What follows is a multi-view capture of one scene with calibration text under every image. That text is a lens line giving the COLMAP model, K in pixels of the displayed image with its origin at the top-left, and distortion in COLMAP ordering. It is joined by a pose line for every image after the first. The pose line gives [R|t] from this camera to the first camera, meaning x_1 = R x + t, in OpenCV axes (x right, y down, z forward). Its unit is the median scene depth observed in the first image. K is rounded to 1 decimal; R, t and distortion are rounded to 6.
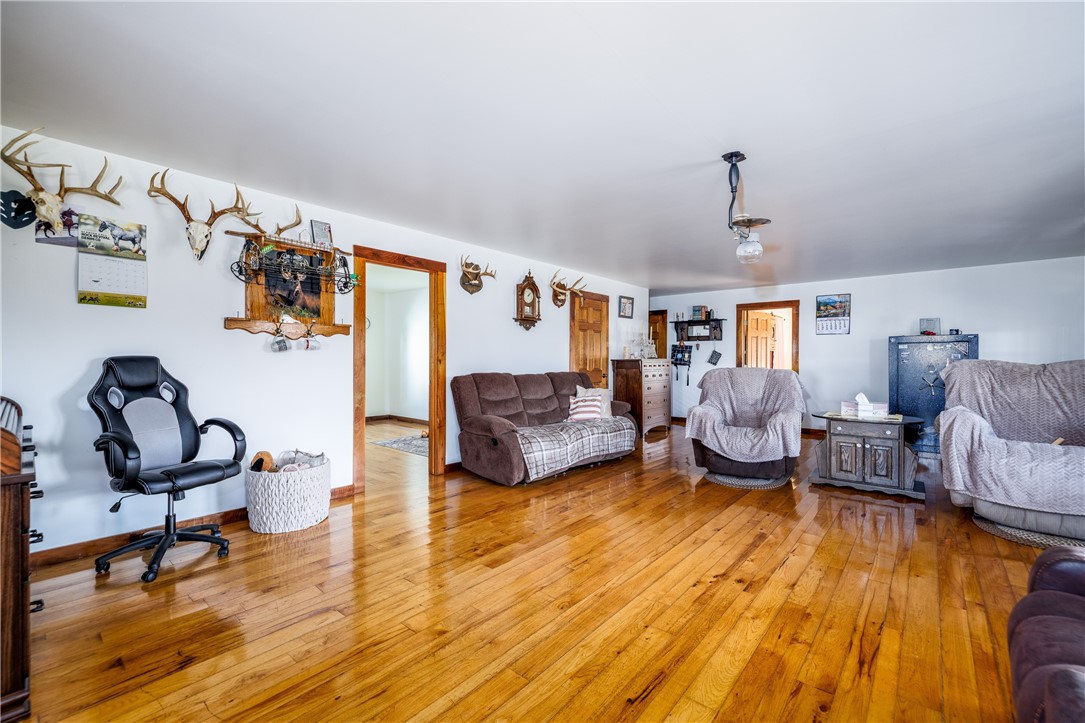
lens RADIAL K [[455.4, 0, 539.9], [0, 455.4, 358.7], [0, 0, 1]] dist [0.001260, 0.000049]
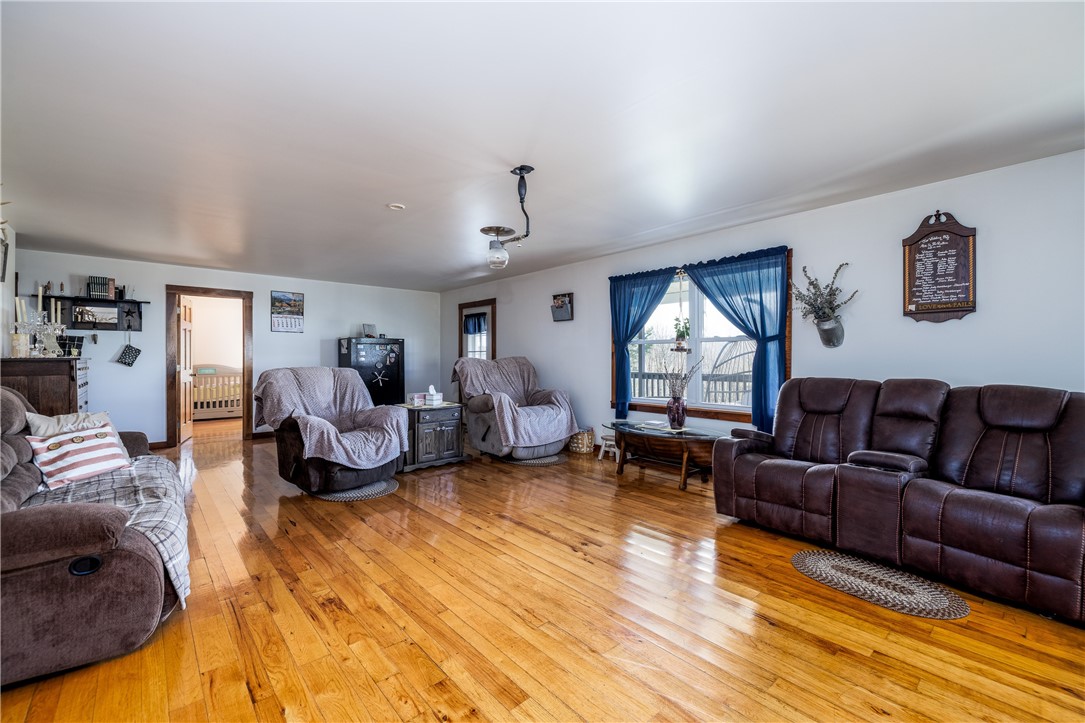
lens RADIAL K [[455.4, 0, 536.3], [0, 455.4, 360.8], [0, 0, 1]] dist [0.001260, 0.000049]
pose [[0.143773, -0.007757, 0.989580, -0.260565], [0.000378, 0.999970, 0.007784, 0.001022], [-0.989611, -0.000745, 0.143772, 0.333166]]
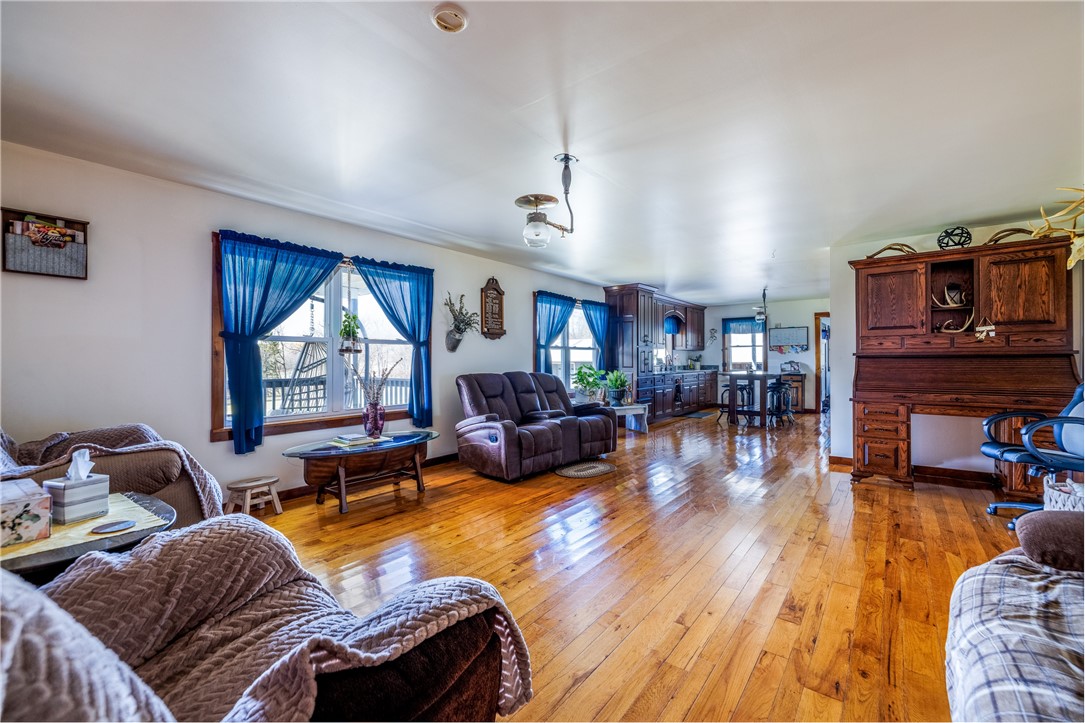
lens RADIAL K [[455.4, 0, 539.6], [0, 455.4, 360.9], [0, 0, 1]] dist [0.001260, 0.000049]
pose [[-0.998835, -0.000545, -0.048253, 0.214963], [-0.000567, 1.000000, 0.000457, 0.003227], [0.048252, 0.000484, -0.998835, 0.818194]]
